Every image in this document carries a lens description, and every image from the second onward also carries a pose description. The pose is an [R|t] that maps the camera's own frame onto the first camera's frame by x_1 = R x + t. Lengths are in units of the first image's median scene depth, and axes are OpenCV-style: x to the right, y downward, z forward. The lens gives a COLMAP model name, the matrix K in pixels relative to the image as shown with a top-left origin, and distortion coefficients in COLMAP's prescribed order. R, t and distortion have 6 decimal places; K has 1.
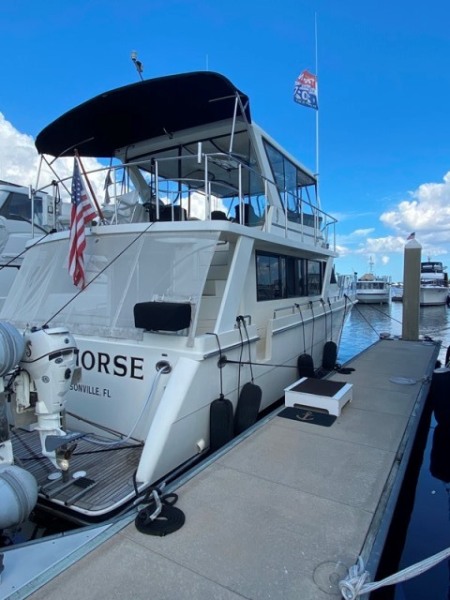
lens RADIAL K [[390.8, 0, 225.0], [0, 390.8, 300.0], [0, 0, 1]] dist [-0.003853, -0.000519]
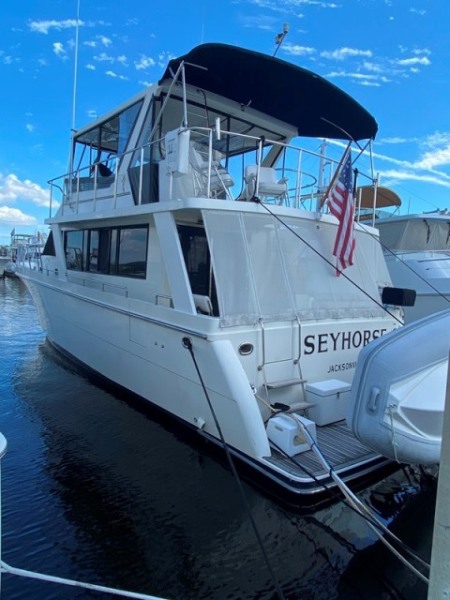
lens RADIAL K [[402.5, 0, 225.0], [0, 402.5, 300.0], [0, 0, 1]] dist [0.004951, 0.000739]
pose [[0.346753, -0.062189, 0.935892, -1.418208], [-0.031713, 0.996452, 0.077963, -0.035757], [-0.937420, -0.056714, 0.343551, 0.863075]]
